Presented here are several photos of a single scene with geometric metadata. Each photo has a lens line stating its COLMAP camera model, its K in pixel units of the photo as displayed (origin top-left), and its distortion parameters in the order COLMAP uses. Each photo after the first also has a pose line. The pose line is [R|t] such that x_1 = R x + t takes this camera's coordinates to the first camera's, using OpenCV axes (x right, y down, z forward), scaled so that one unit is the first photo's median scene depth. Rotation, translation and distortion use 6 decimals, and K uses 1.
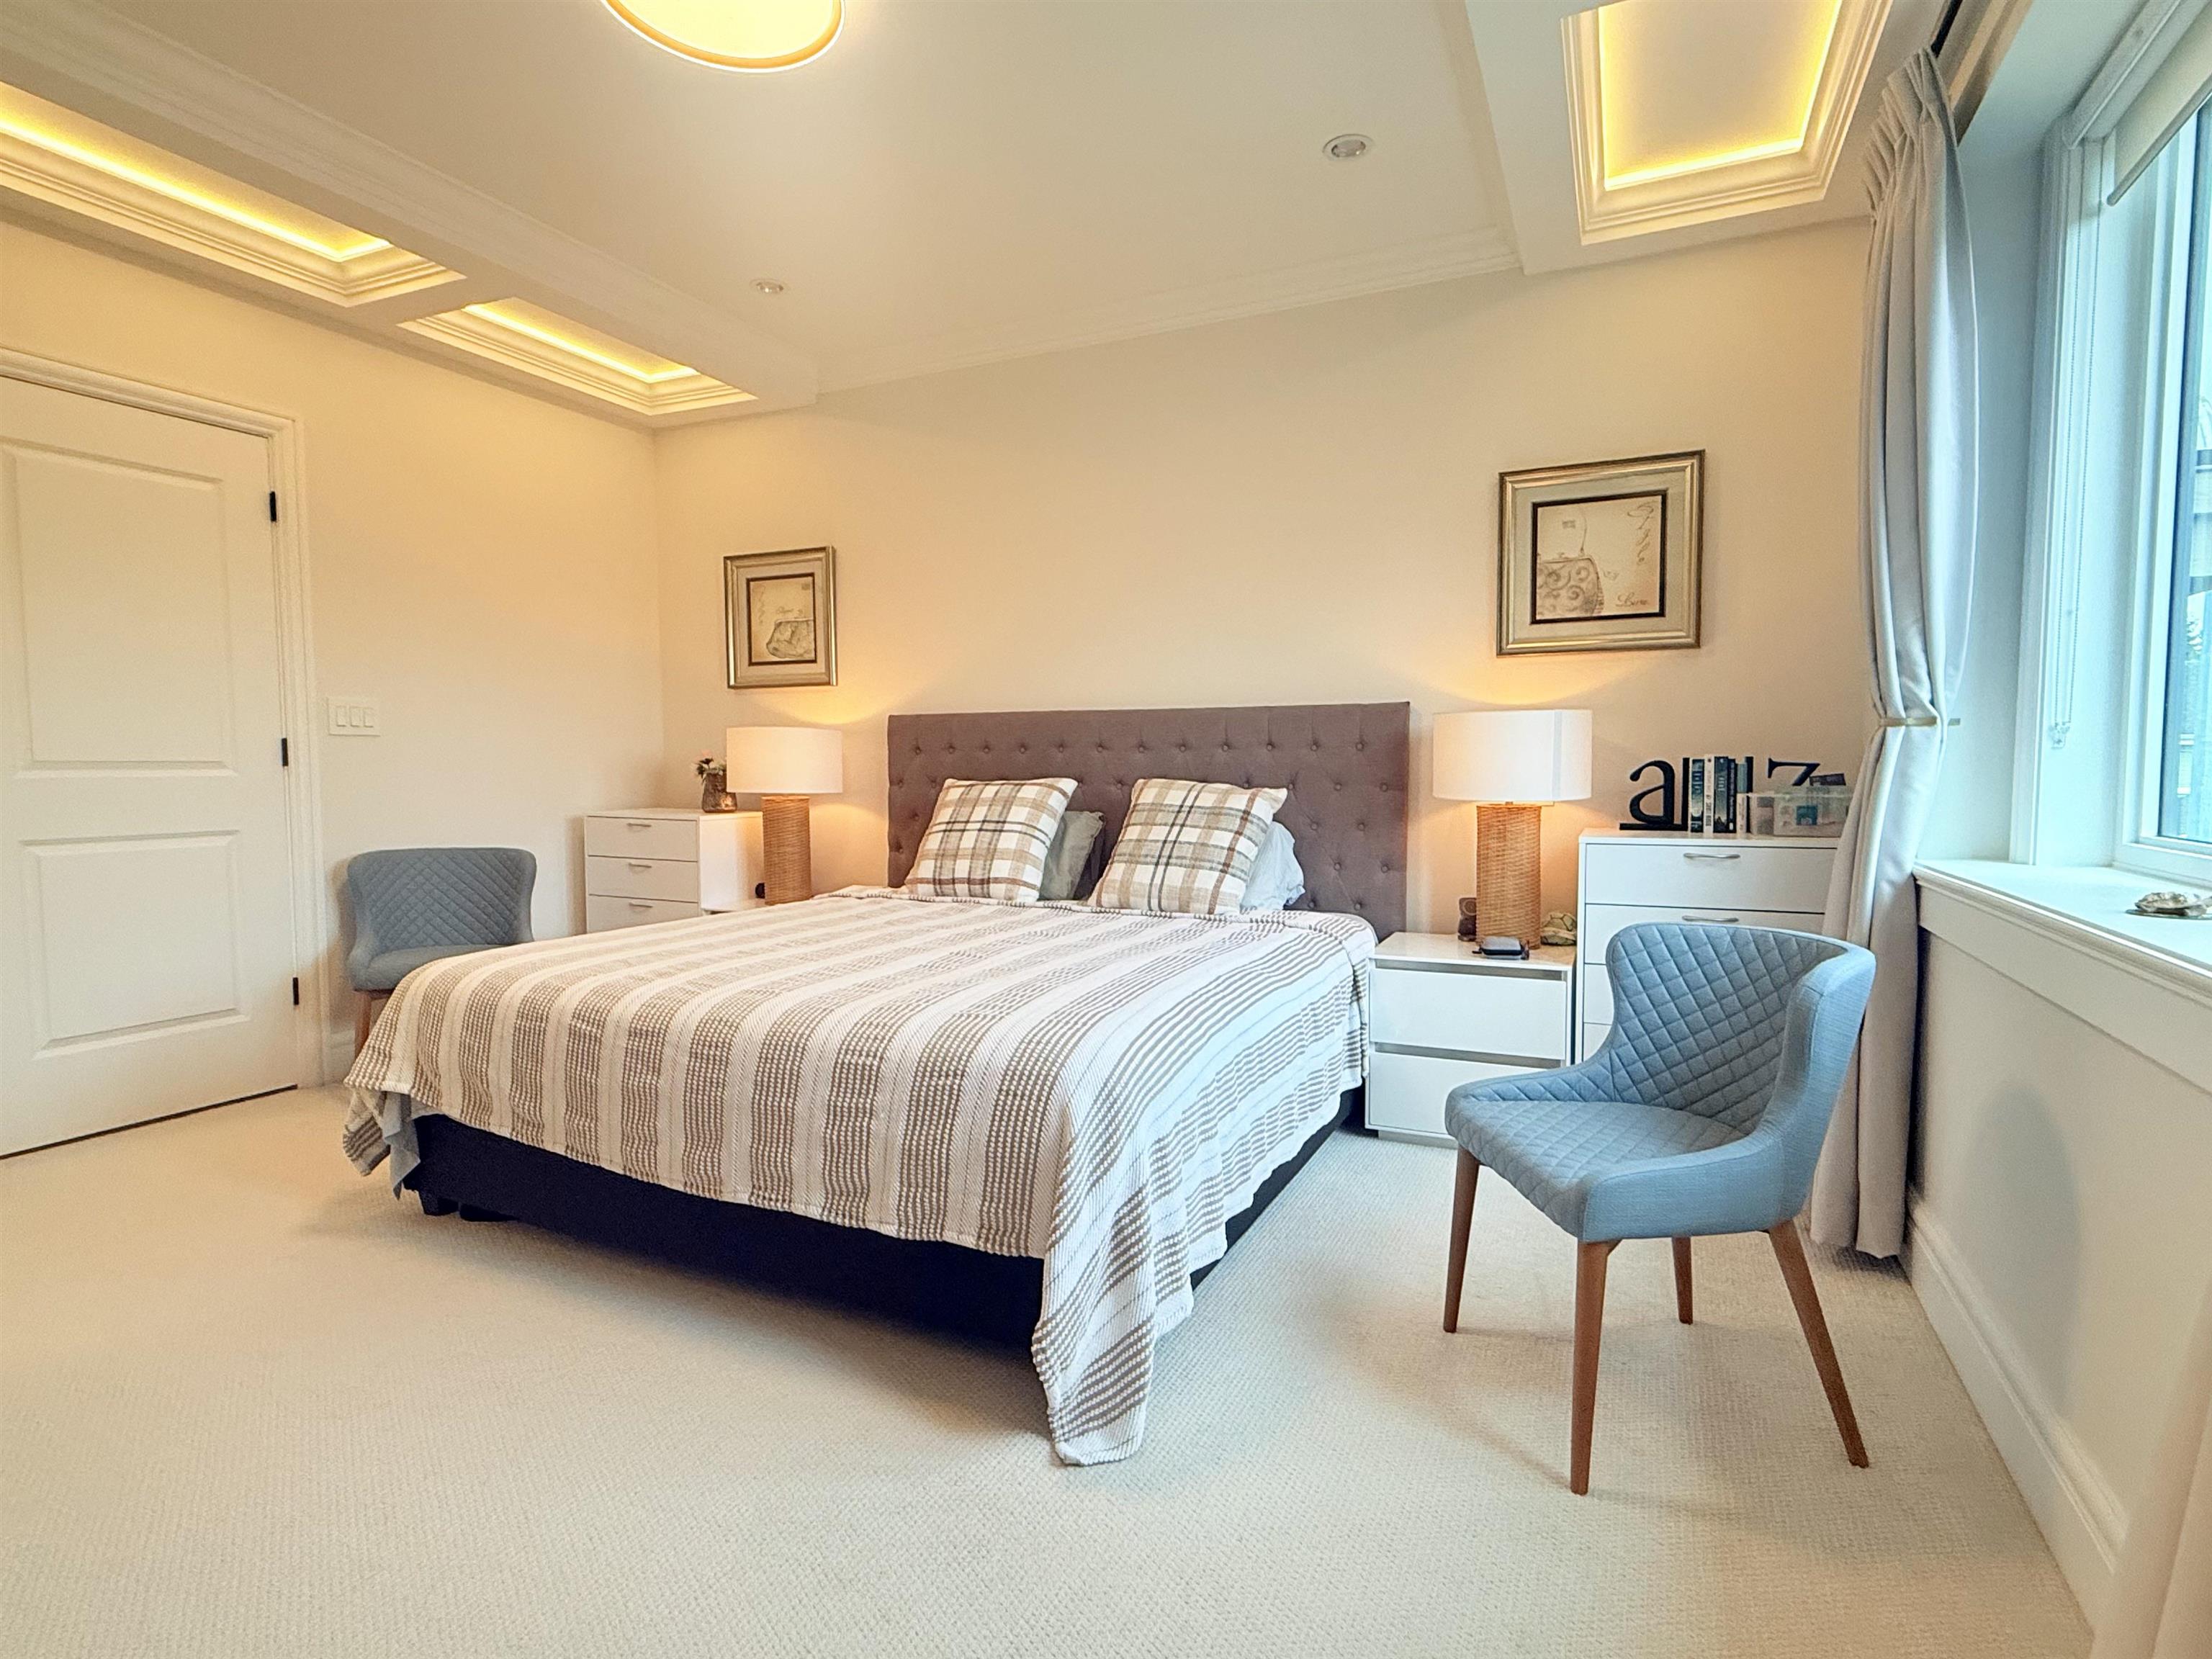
lens RADIAL K [[1100.8, 0, 1106.0], [0, 1100.8, 829.5], [0, 0, 1]] dist [0.002441, 0.000343]
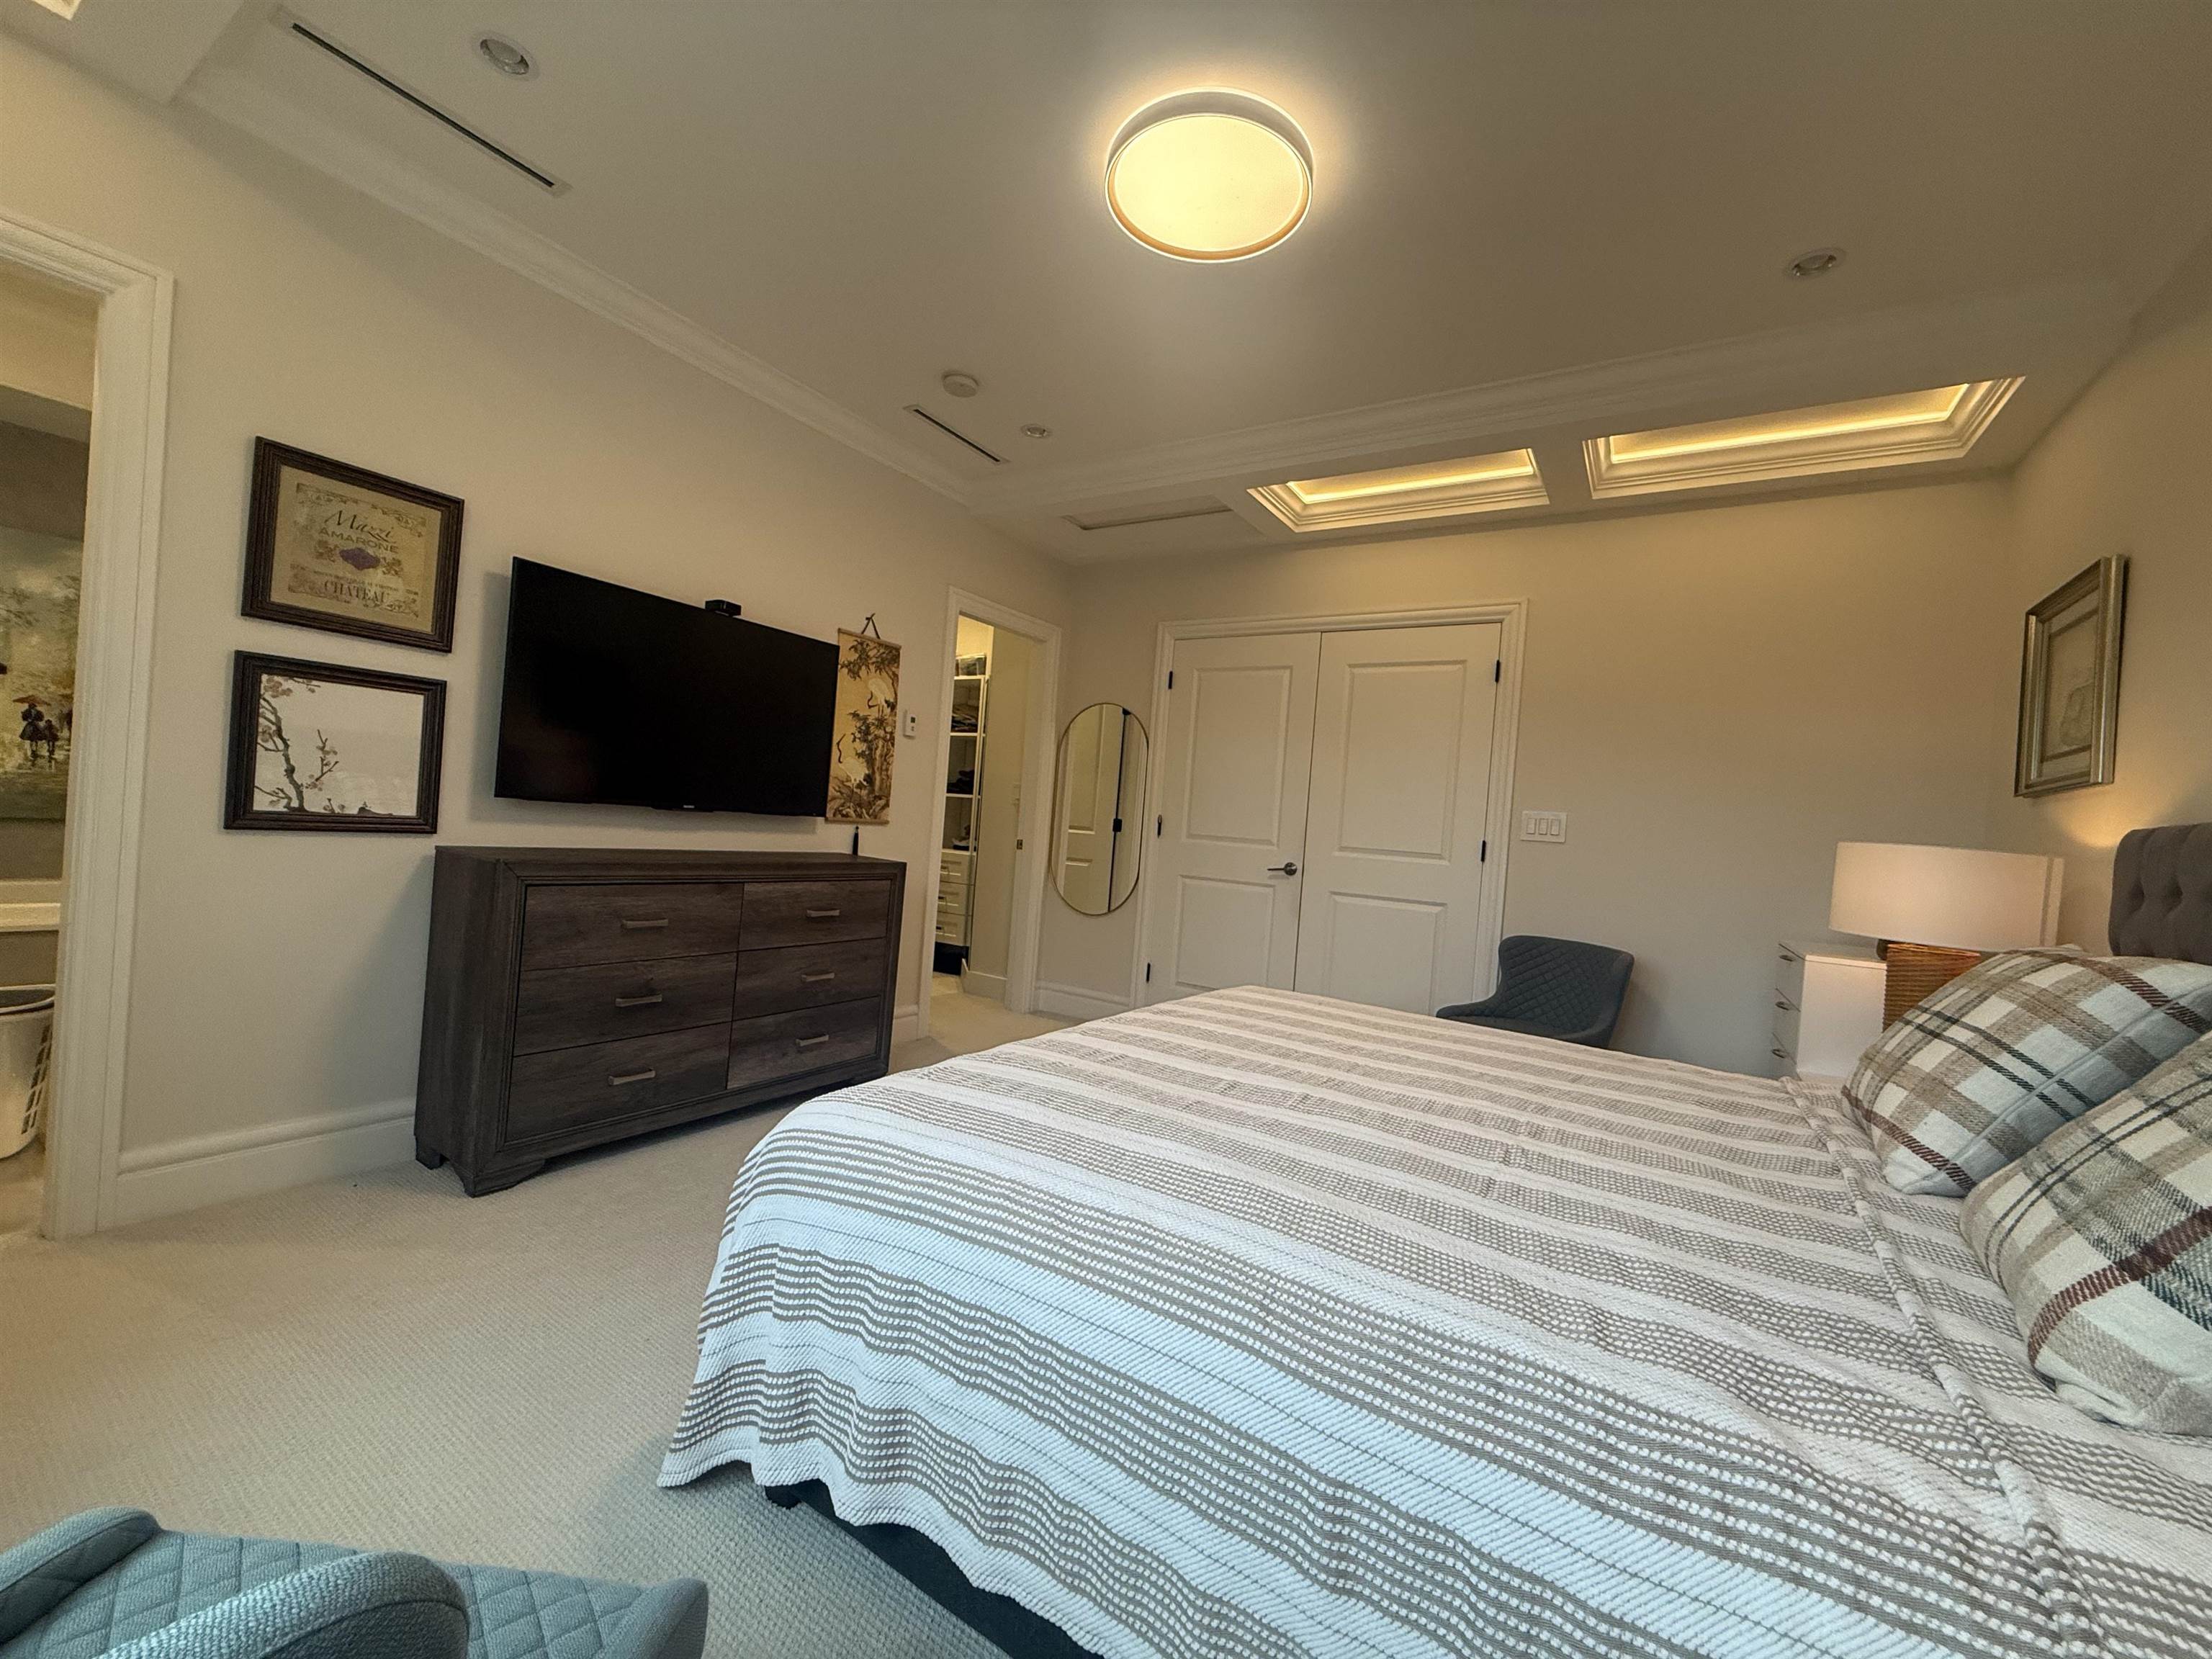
lens RADIAL K [[881.8, 0, 1106.0], [0, 881.8, 829.5], [0, 0, 1]] dist [-0.045457, 0.000022]
pose [[-0.149481, -0.007813, -0.988734, 0.366482], [-0.141428, 0.989856, 0.013560, -0.045549], [0.978598, 0.141862, -0.149070, 0.700091]]
